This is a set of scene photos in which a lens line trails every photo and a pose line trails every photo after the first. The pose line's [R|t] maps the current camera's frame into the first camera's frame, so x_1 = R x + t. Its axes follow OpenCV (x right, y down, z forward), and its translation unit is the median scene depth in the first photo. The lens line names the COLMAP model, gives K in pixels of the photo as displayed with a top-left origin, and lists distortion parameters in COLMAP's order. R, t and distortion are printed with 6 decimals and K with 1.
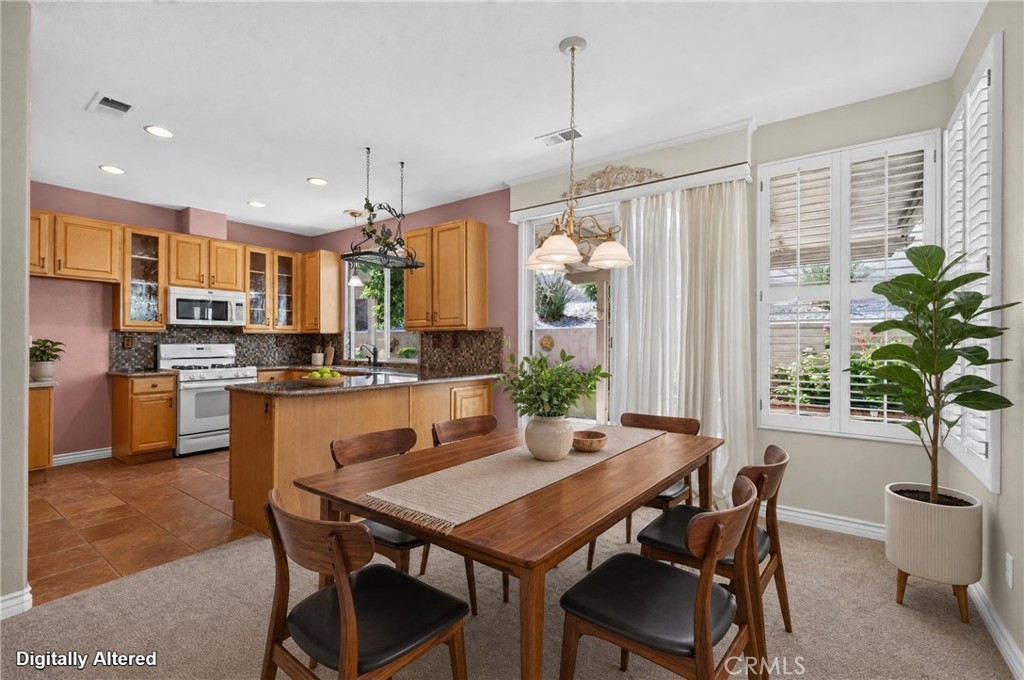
lens RADIAL K [[454.1, 0, 515.4], [0, 454.1, 345.4], [0, 0, 1]] dist [0.001043, -0.000222]
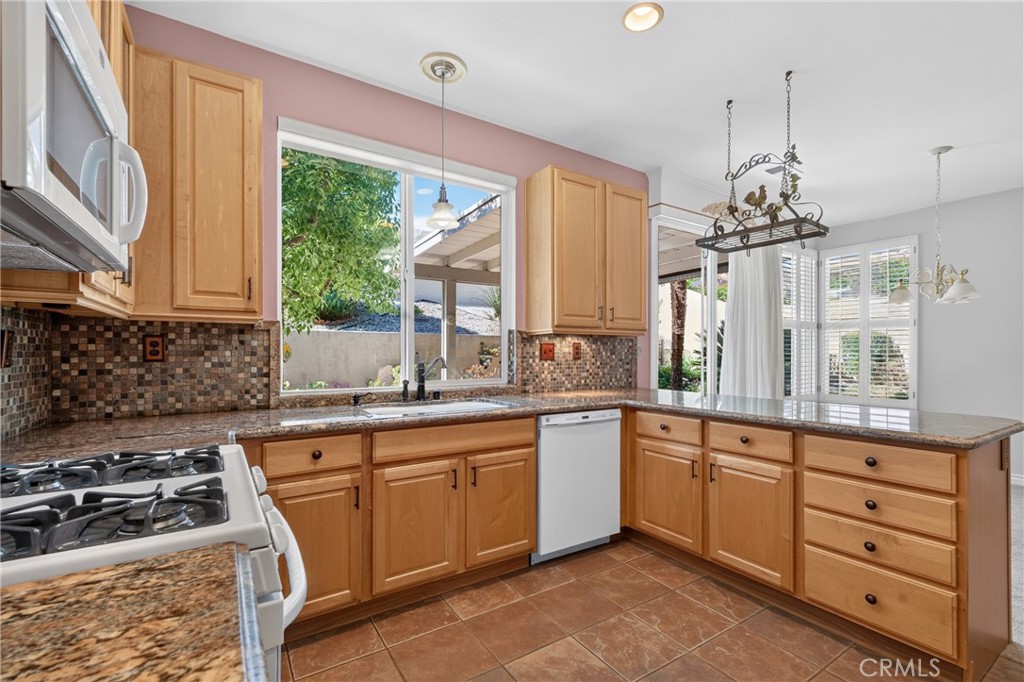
lens RADIAL K [[454.1, 0, 531.5], [0, 454.1, 352.8], [0, 0, 1]] dist [0.001043, -0.000222]
pose [[0.328919, -0.002647, 0.944354, -0.765868], [0.002624, 0.999995, 0.001889, -0.005218], [-0.944354, 0.001856, 0.328925, 0.776261]]
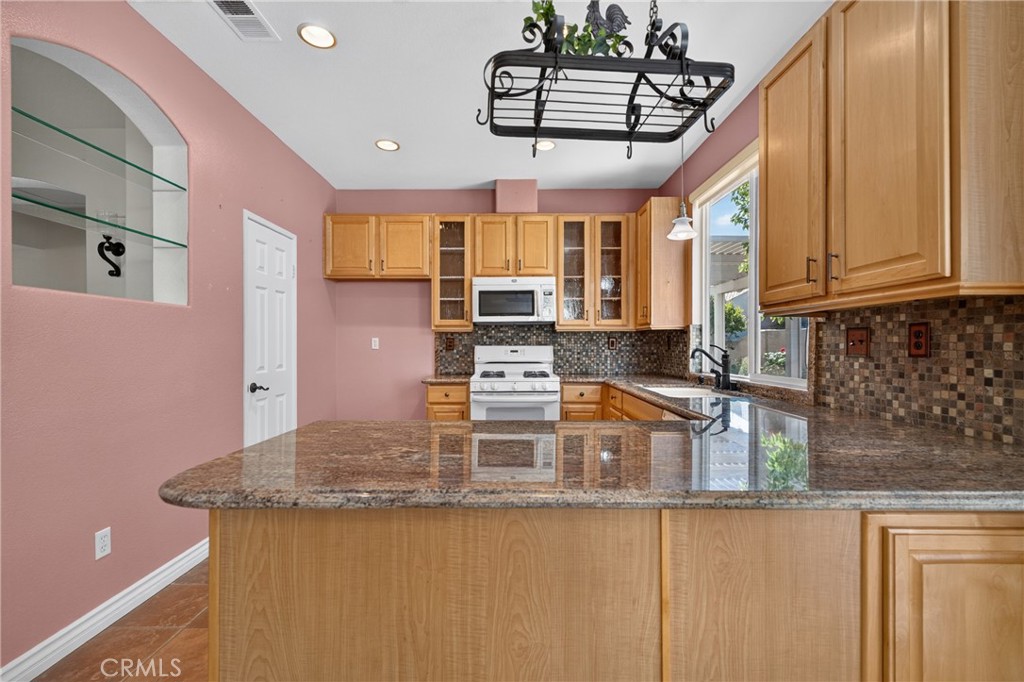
lens RADIAL K [[454.1, 0, 507.6], [0, 454.1, 344.8], [0, 0, 1]] dist [0.001043, -0.000222]
pose [[0.580364, -0.000645, -0.814357, -0.035084], [-0.006595, 0.999963, -0.005491, -0.000339], [0.814331, 0.008558, 0.580338, 0.527122]]
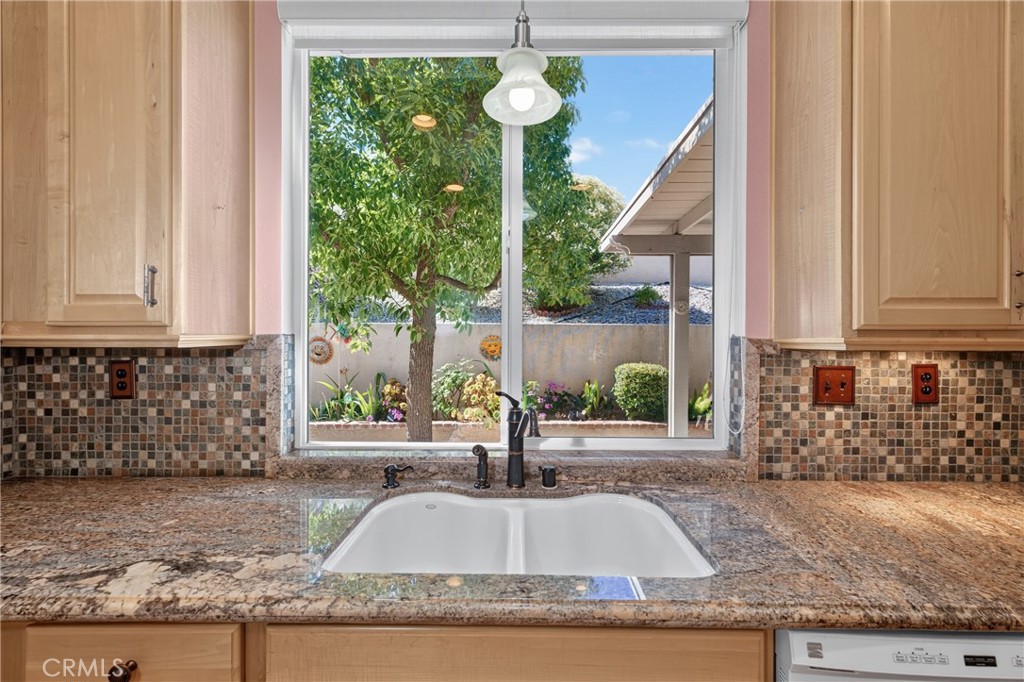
lens RADIAL K [[454.1, 0, 510.3], [0, 454.1, 336.1], [0, 0, 1]] dist [0.001043, -0.000222]
pose [[0.813784, 0.001563, 0.581166, -0.479089], [-0.001570, 0.999999, -0.000490, -0.034653], [-0.581166, -0.000514, 0.813785, 0.854206]]
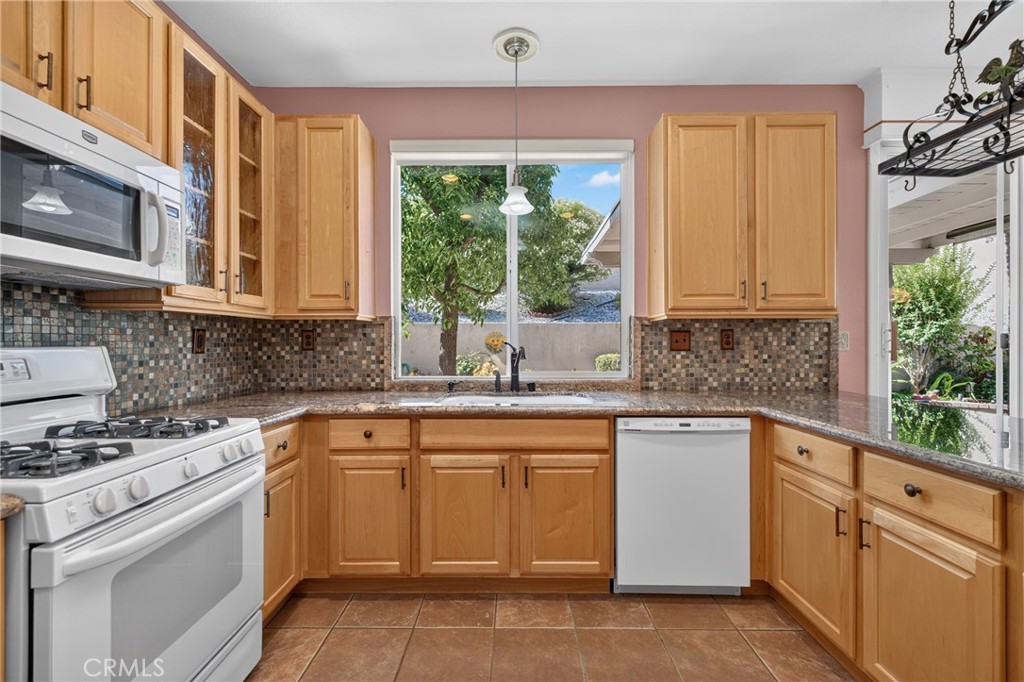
lens RADIAL K [[454.1, 0, 514.8], [0, 454.1, 343.4], [0, 0, 1]] dist [0.001043, -0.000222]
pose [[0.806104, -0.004746, 0.591754, -0.623076], [0.005914, 0.999983, -0.000035, -0.004159], [-0.591744, 0.003528, 0.806118, 0.657608]]
